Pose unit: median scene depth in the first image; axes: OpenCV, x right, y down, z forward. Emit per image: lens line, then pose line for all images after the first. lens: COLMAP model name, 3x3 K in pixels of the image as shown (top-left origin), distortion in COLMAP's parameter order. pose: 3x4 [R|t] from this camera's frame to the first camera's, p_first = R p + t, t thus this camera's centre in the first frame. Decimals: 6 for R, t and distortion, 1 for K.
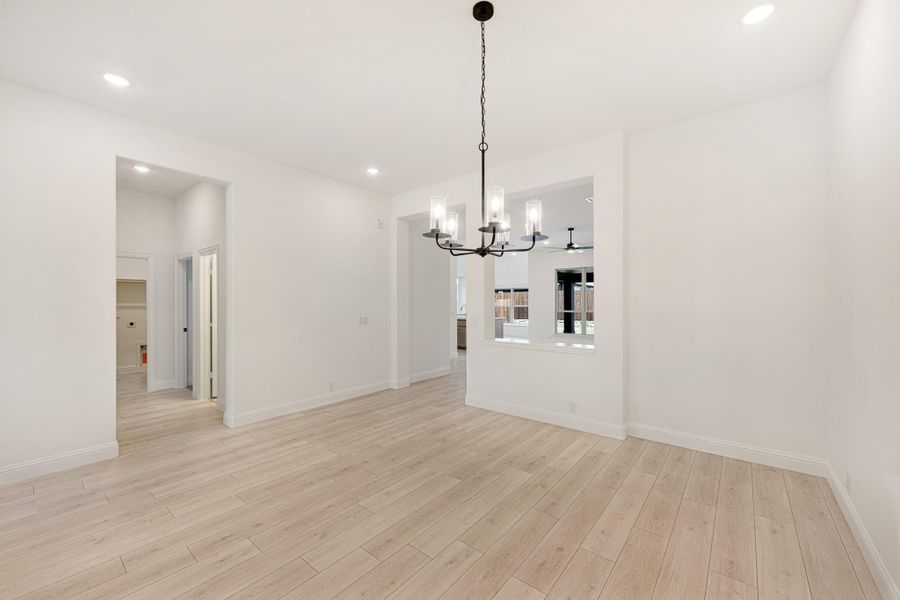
lens RADIAL K [[360.3, 0, 450.0], [0, 360.3, 300.0], [0, 0, 1]] dist [0.001765, 0.000046]
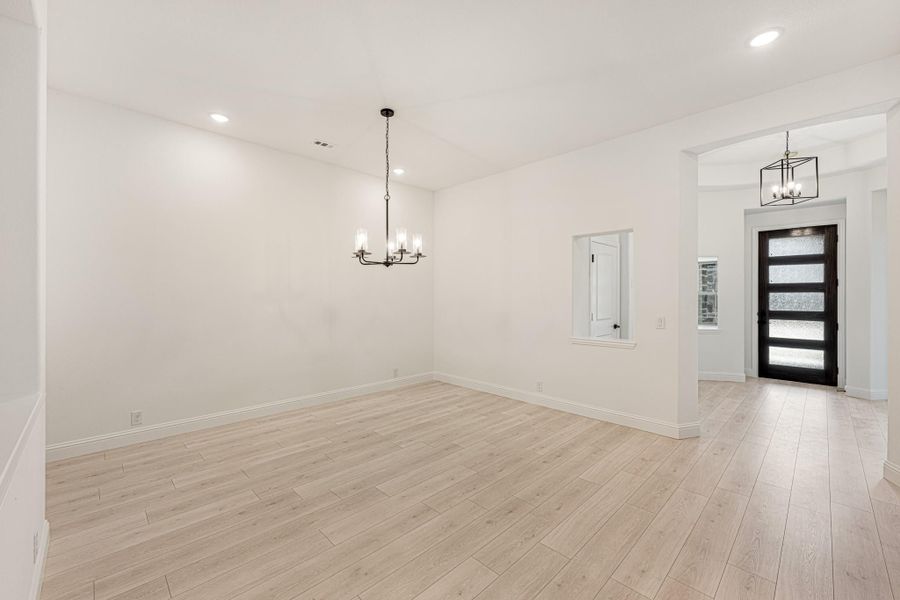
lens RADIAL K [[368.1, 0, 452.7], [0, 368.1, 296.5], [0, 0, 1]] dist [-0.001338, -0.000250]
pose [[-0.995574, 0.001818, 0.093963, -0.293495], [0.001847, 0.999998, 0.000225, 0.009438], [-0.093962, 0.000397, -0.995576, 2.193805]]
